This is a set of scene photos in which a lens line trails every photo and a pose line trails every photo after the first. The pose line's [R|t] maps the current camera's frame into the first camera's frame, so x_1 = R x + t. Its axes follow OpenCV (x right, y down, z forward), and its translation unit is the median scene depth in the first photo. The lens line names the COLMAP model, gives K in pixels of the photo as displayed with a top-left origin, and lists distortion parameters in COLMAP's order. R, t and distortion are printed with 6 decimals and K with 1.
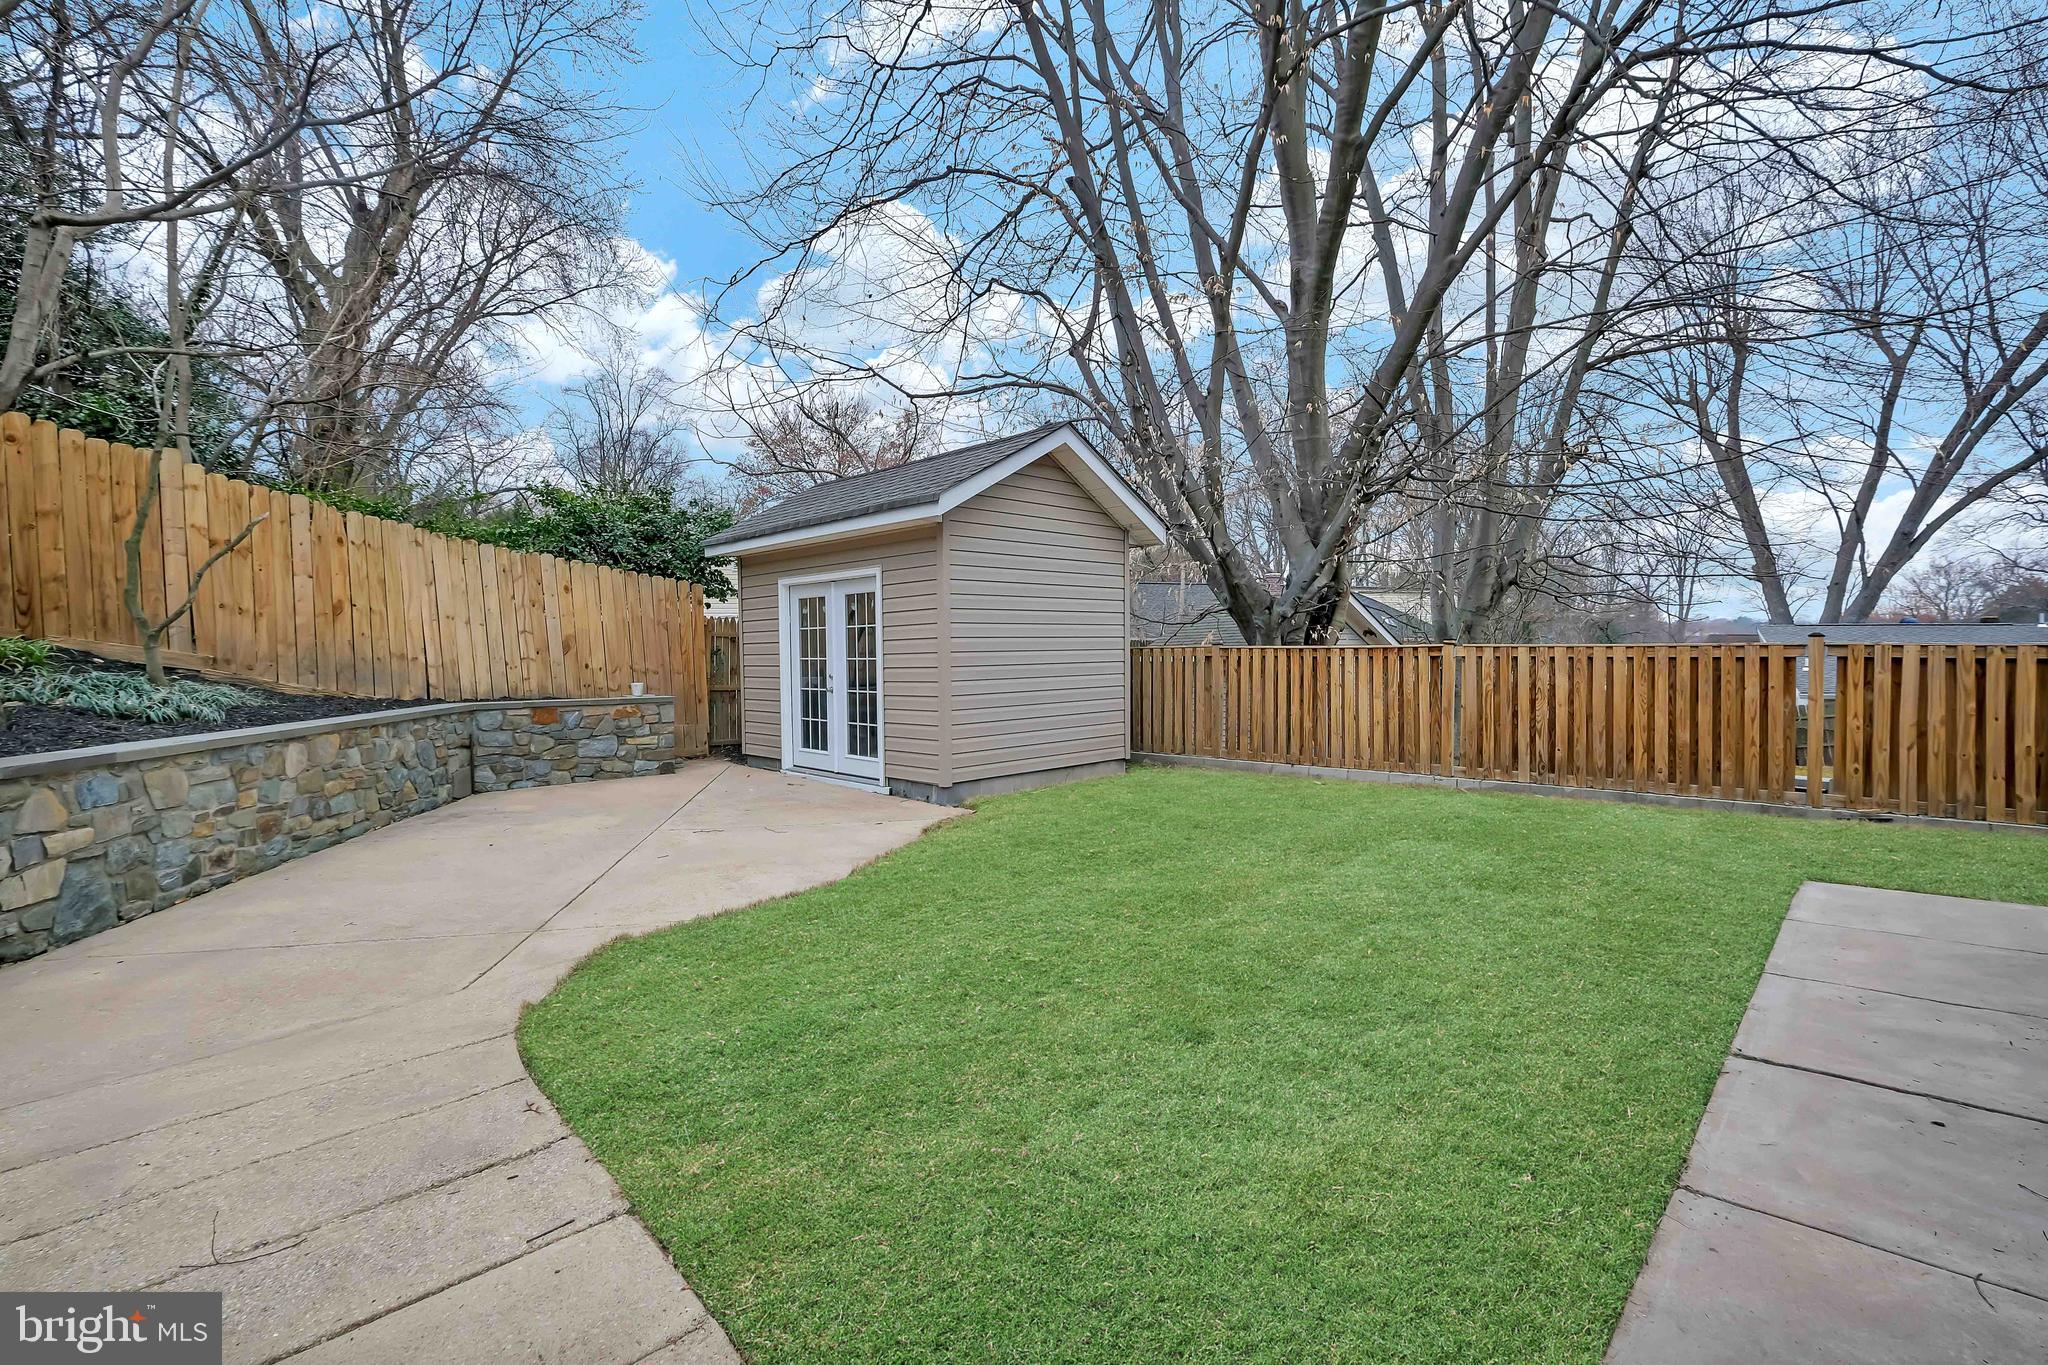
lens RADIAL K [[904.2, 0, 1026.3], [0, 904.2, 670.1], [0, 0, 1]] dist [-0.001680, 0.000356]
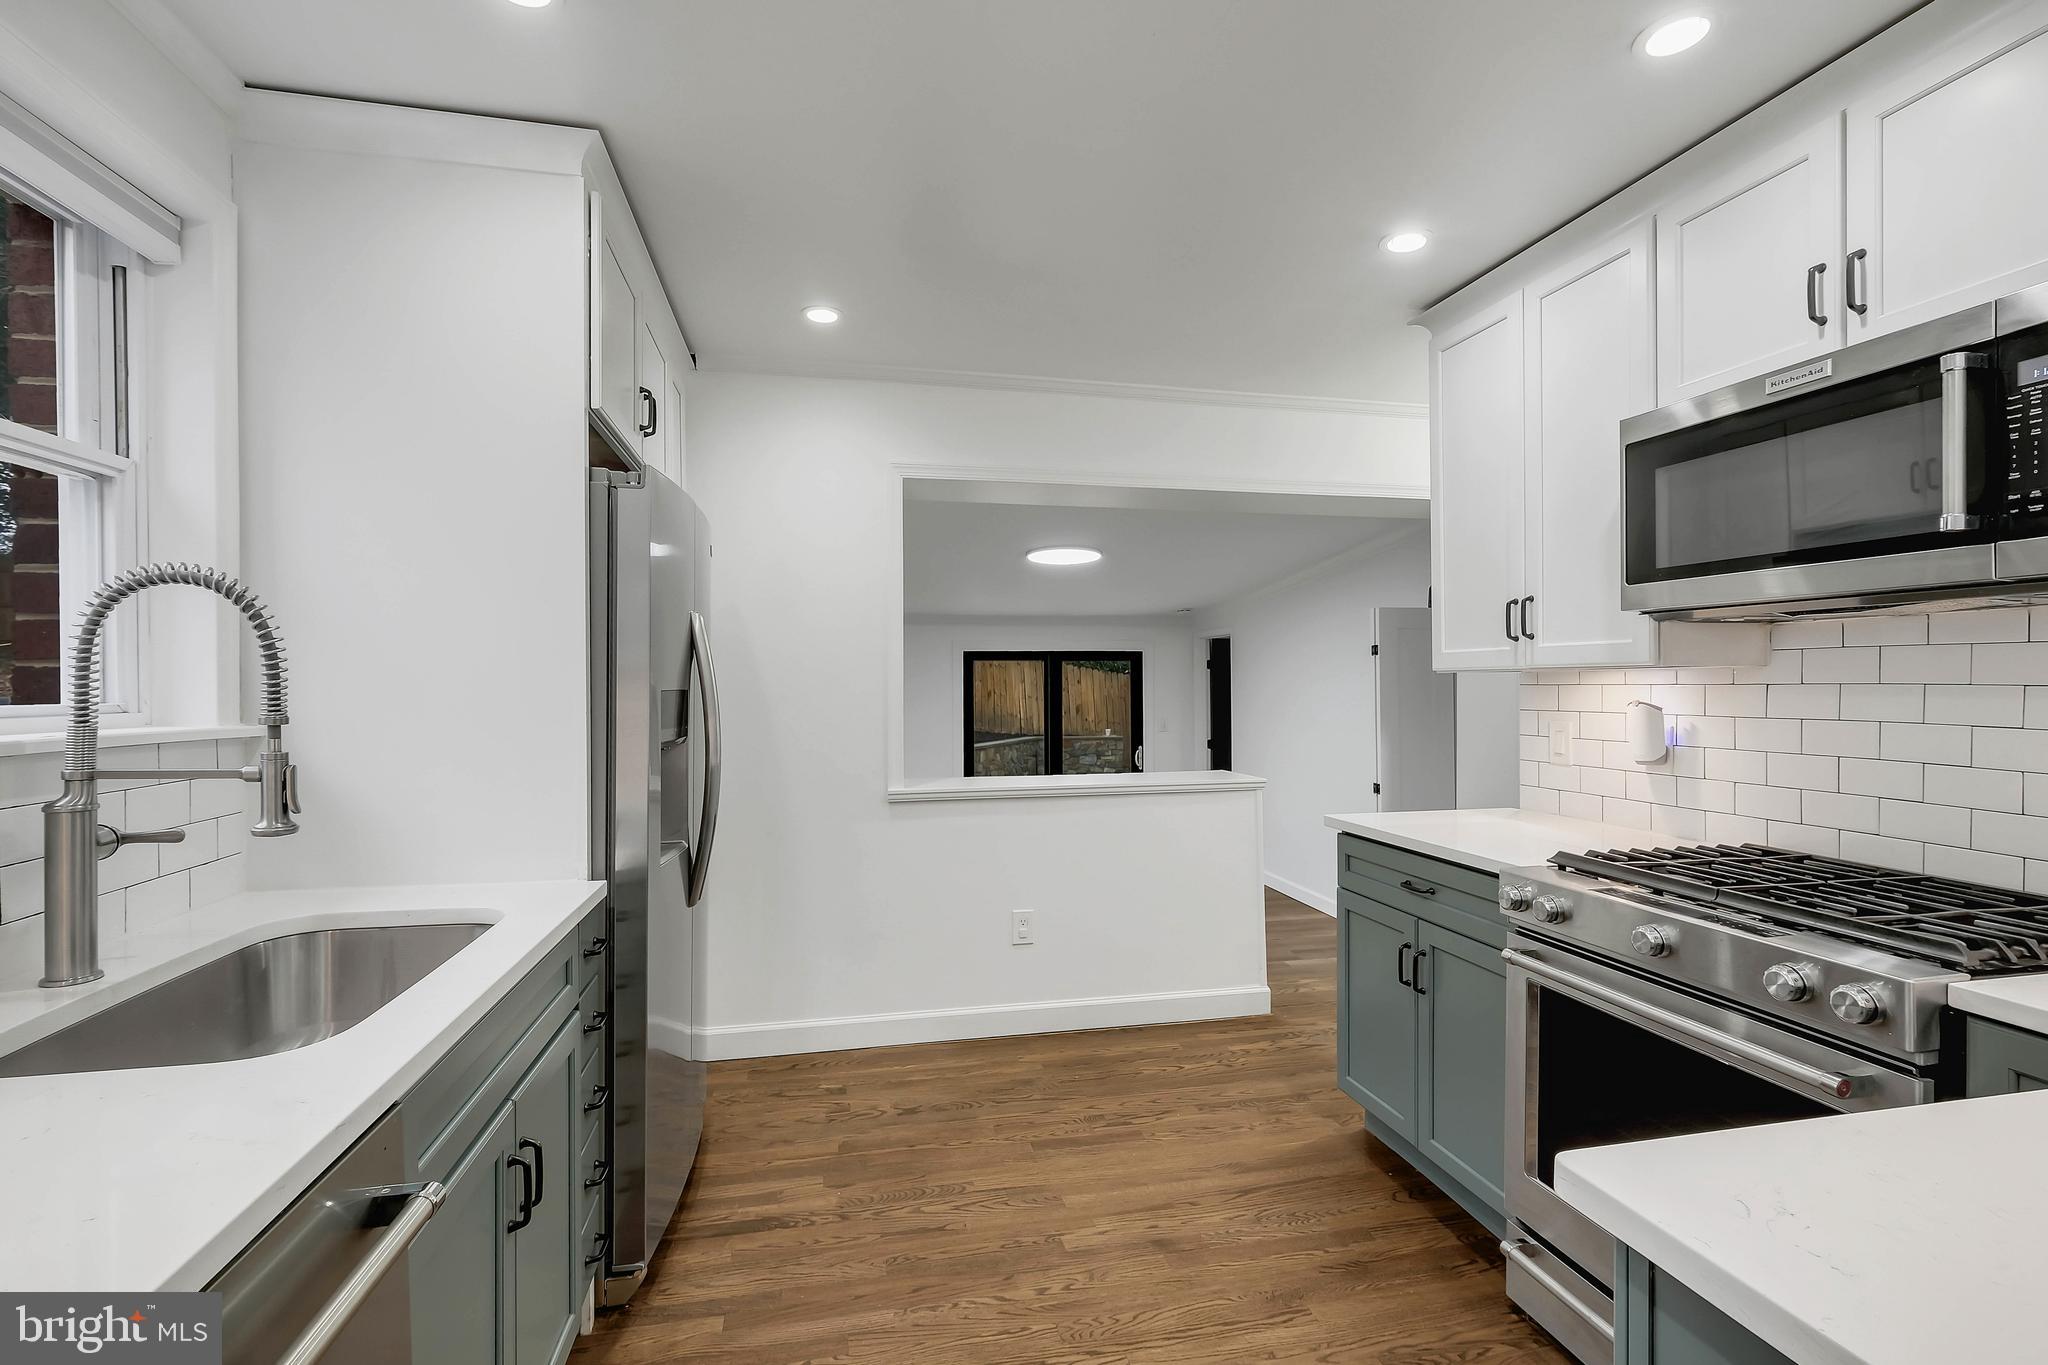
lens RADIAL K [[921.8, 0, 1024.1], [0, 921.8, 688.5], [0, 0, 1]] dist [-0.000229, -0.000693]
pose [[0.838001, 0.012914, -0.545517, 0.603182], [-0.020903, 0.999746, -0.008442, -0.063403], [0.545269, 0.018477, 0.838058, -0.933823]]
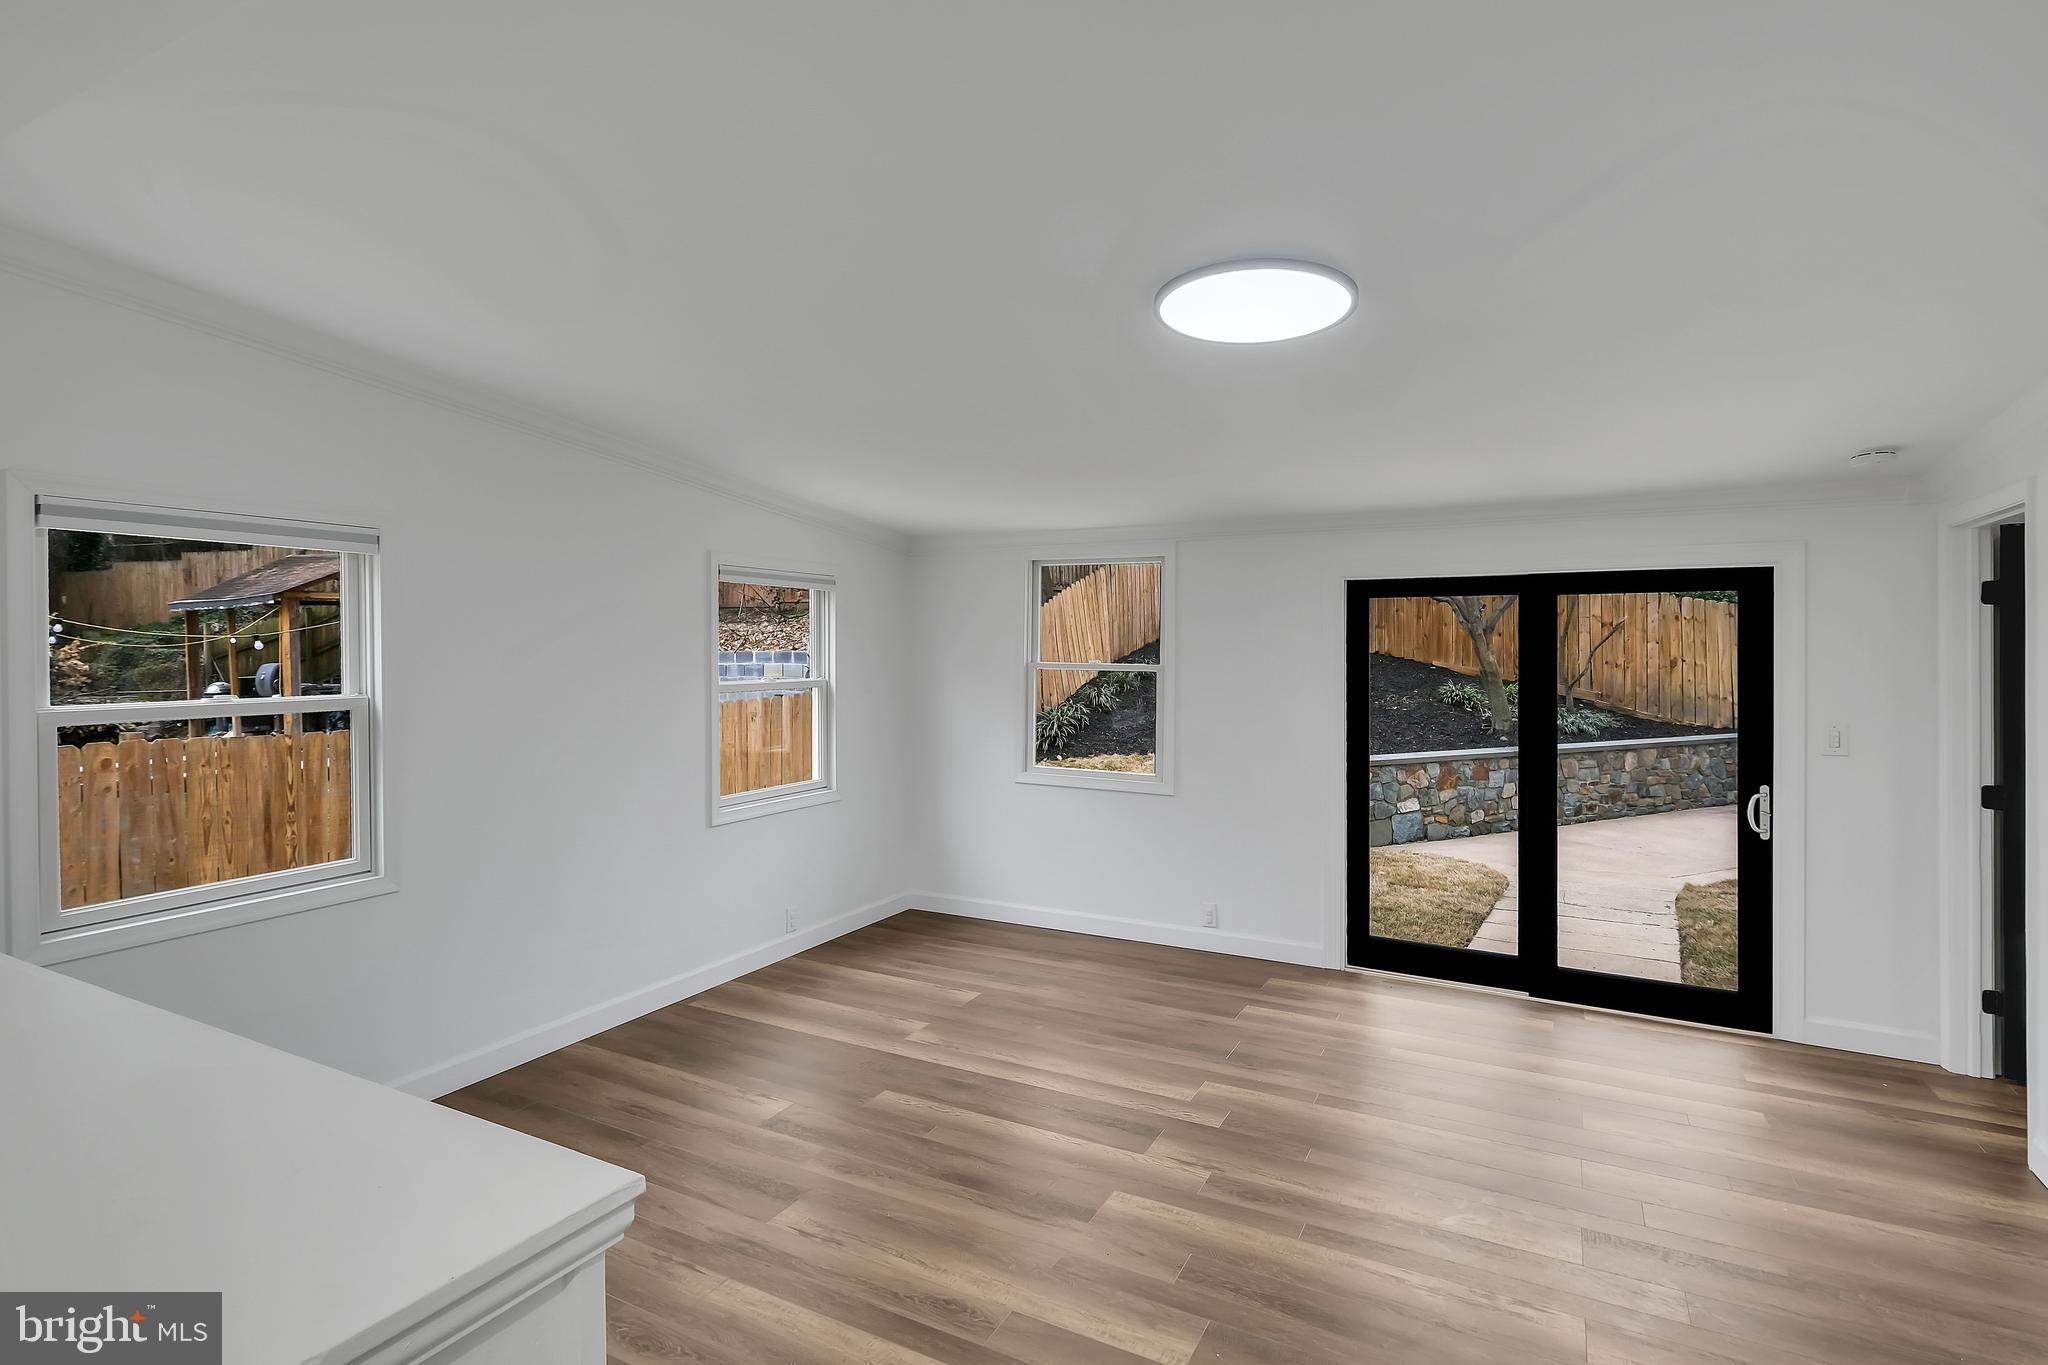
lens RADIAL K [[1008.9, 0, 1031.5], [0, 1008.9, 652.8], [0, 0, 1]] dist [0.000196, 0.000046]
pose [[0.292079, 0.017554, -0.956233, 0.514968], [-0.029012, 0.999534, 0.009487, -0.068773], [0.955954, 0.024972, 0.292452, -0.496670]]
